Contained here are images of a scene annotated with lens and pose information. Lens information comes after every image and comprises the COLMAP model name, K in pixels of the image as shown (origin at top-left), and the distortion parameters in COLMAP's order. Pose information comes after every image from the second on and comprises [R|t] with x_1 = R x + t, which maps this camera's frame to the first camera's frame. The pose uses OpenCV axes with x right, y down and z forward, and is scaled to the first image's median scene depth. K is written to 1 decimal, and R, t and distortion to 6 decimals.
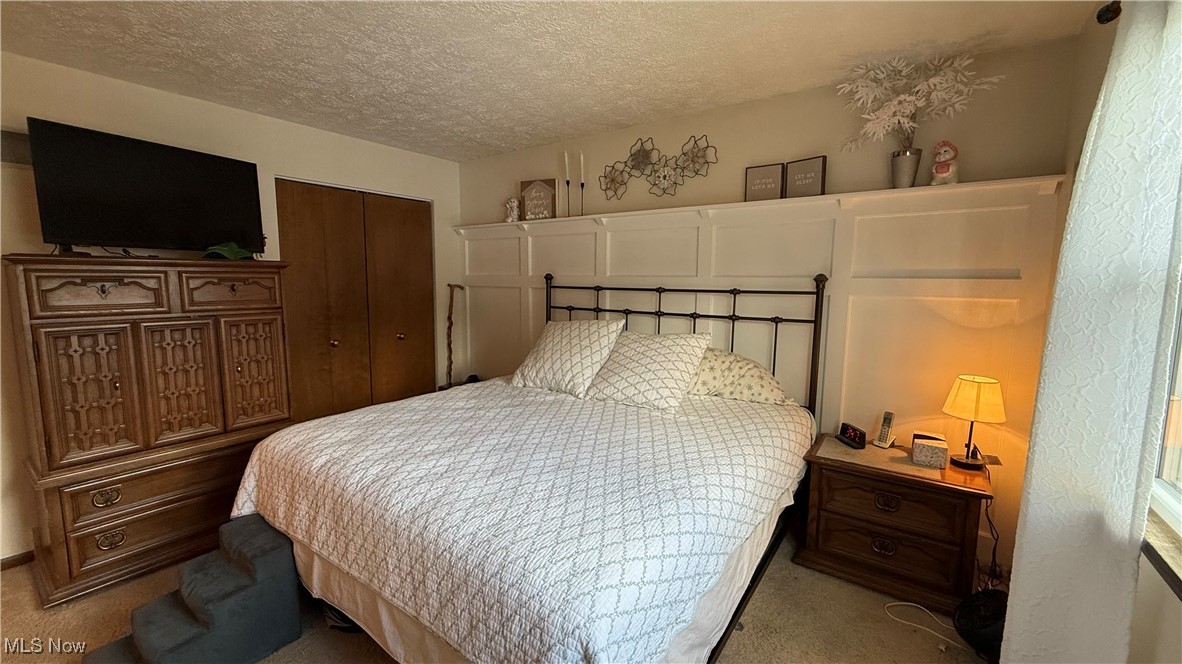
lens RADIAL K [[470.4, 0, 587.0], [0, 470.4, 330.7], [0, 0, 1]] dist [-0.004153, 0.000498]
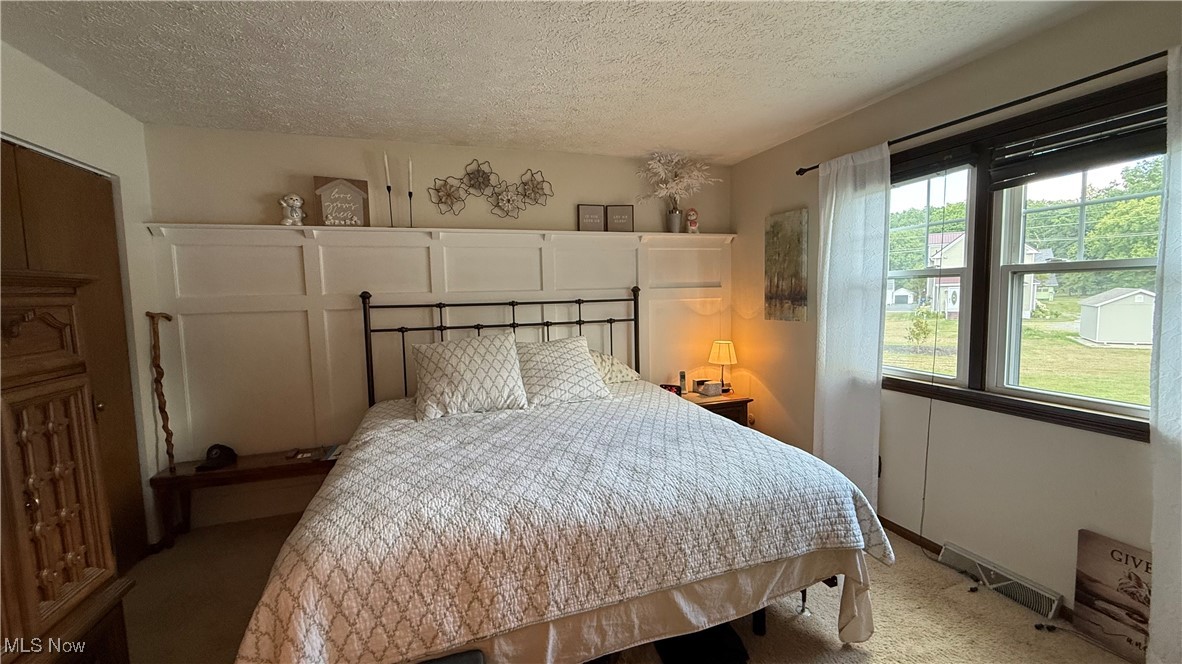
lens RADIAL K [[470.4, 0, 587.8], [0, 470.4, 333.4], [0, 0, 1]] dist [-0.004153, 0.000498]
pose [[0.590350, -0.090558, 0.802051, -0.715051], [0.116737, 0.992818, 0.026173, -0.030646], [-0.798661, 0.078178, 0.596682, 0.251506]]
